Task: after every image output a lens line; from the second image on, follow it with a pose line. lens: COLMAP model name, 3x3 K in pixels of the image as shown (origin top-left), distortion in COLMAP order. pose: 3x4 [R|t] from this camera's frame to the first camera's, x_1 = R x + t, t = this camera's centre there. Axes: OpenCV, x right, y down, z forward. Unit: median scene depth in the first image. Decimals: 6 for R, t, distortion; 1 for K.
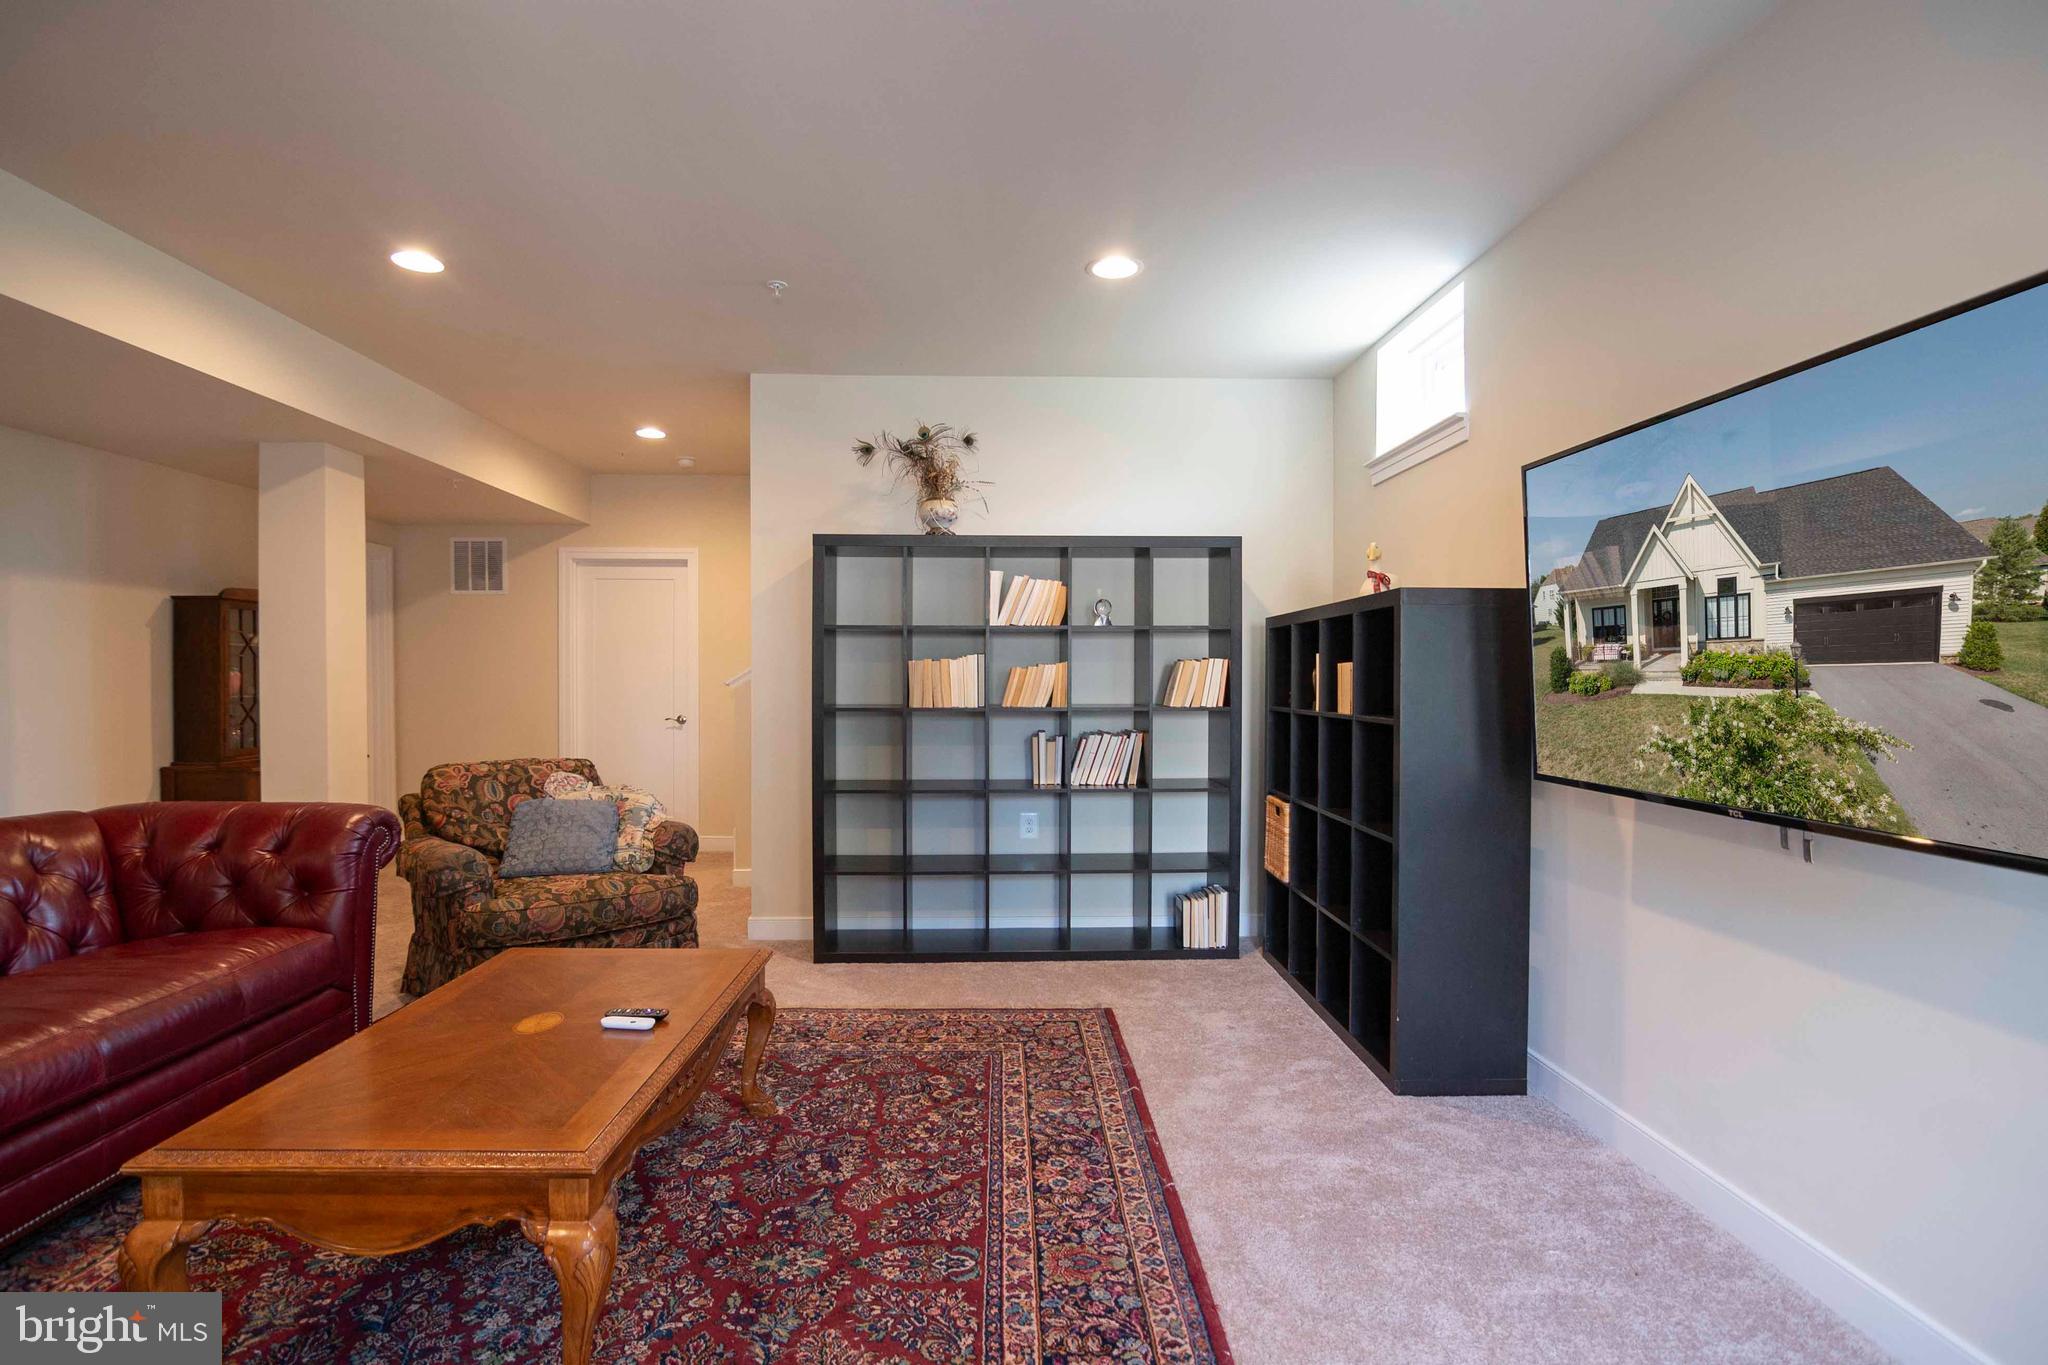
lens RADIAL K [[1010.4, 0, 1012.5], [0, 1010.4, 689.4], [0, 0, 1]] dist [-0.023467, 0.002692]
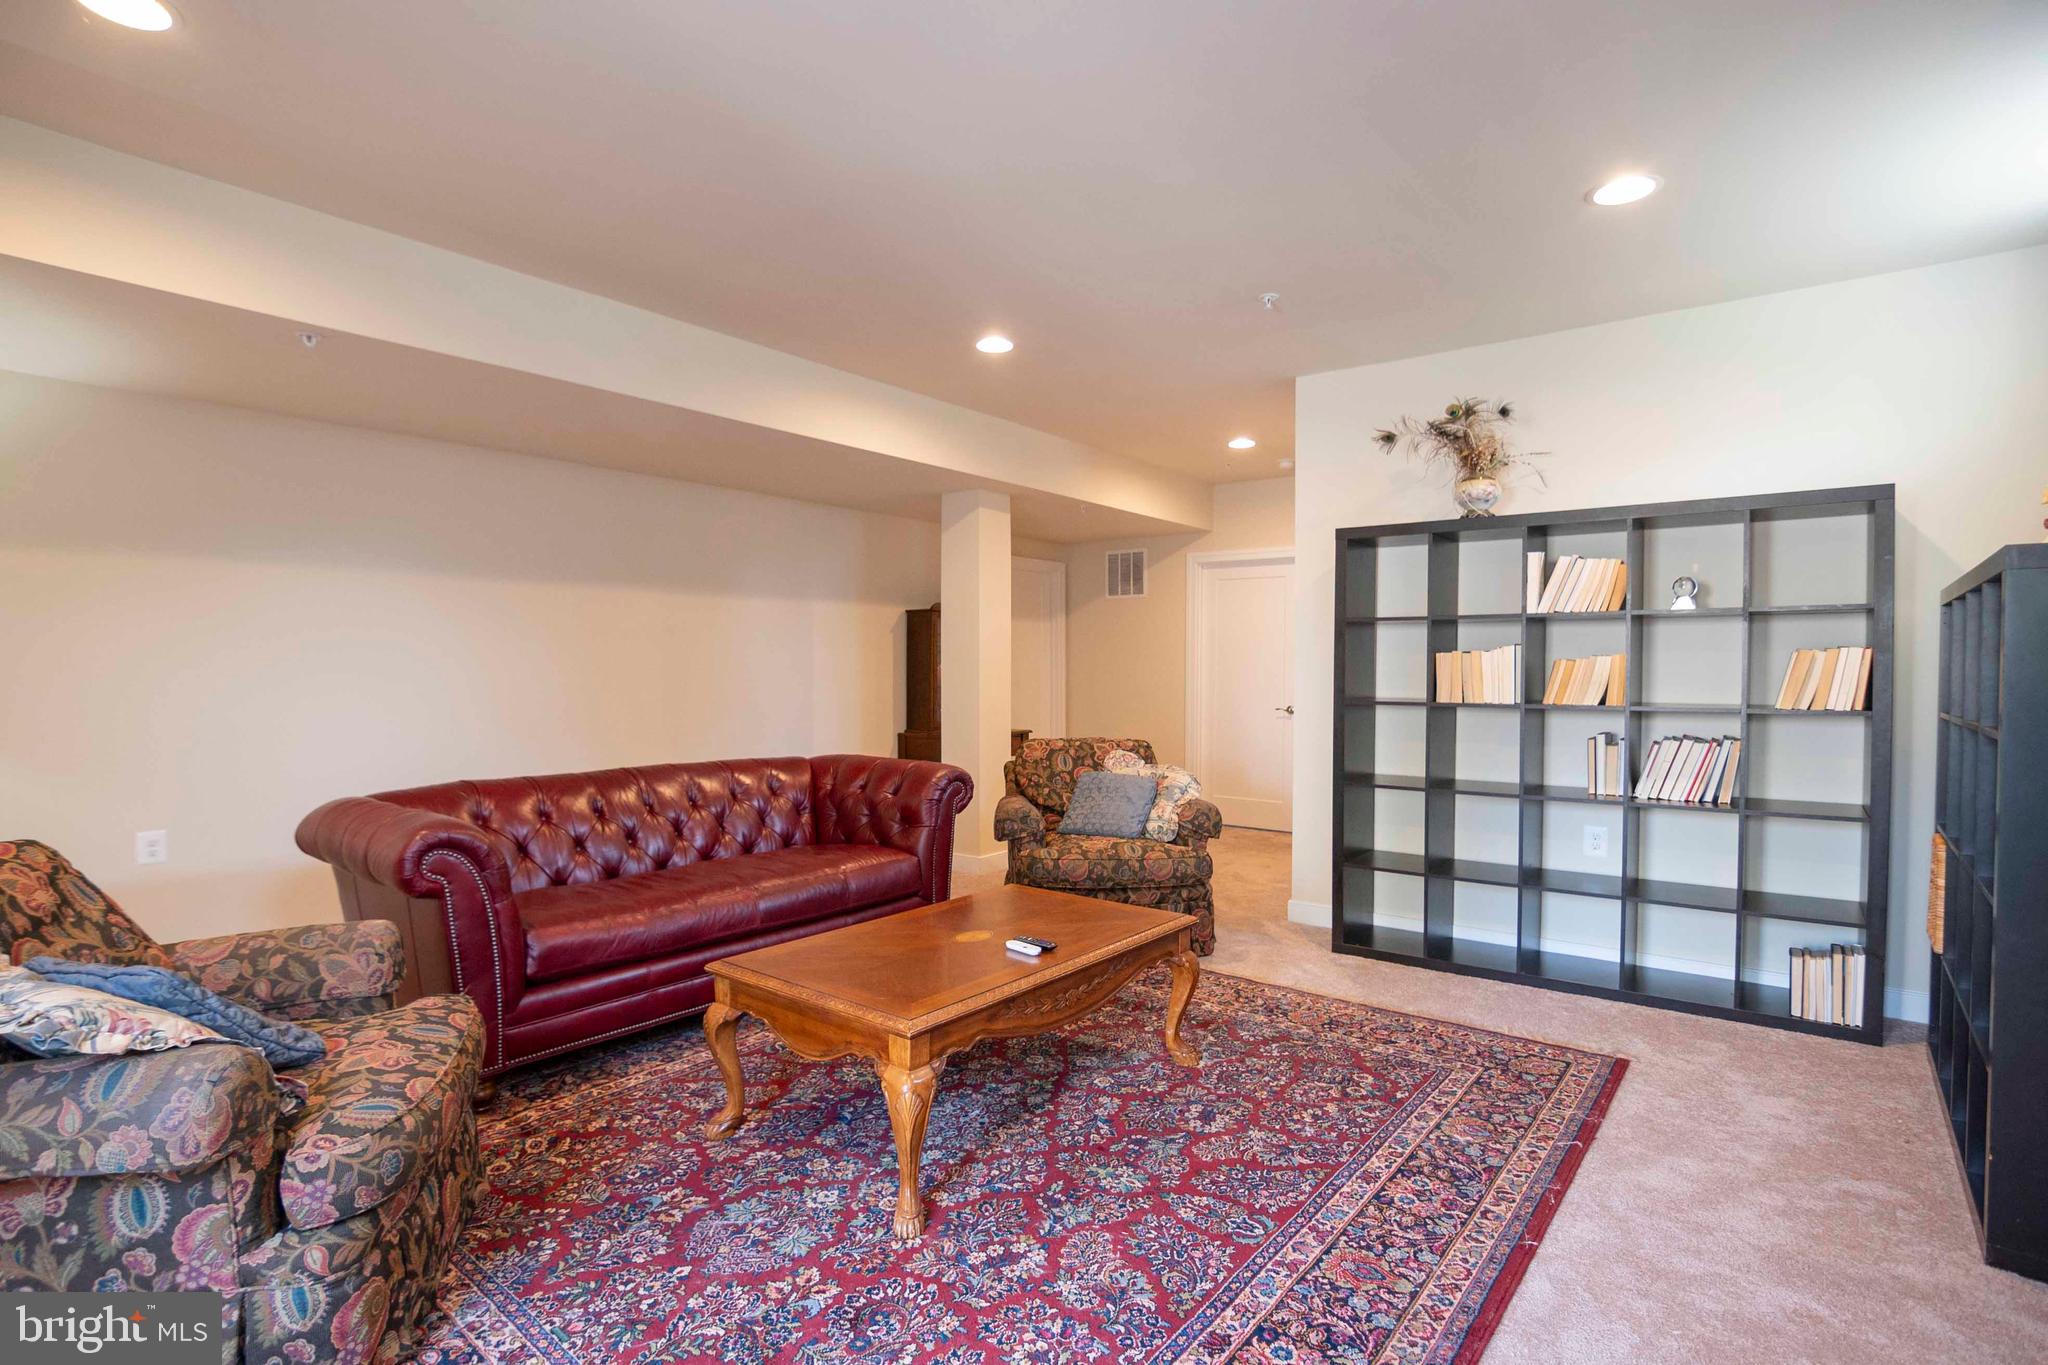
lens RADIAL K [[1010.4, 0, 1012.5], [0, 1010.4, 689.4], [0, 0, 1]] dist [-0.023467, 0.002692]
pose [[0.766128, 0.014964, -0.642513, 0.254261], [-0.009667, 0.999884, 0.011761, -0.001822], [0.642615, -0.002799, 0.766184, 0.021156]]
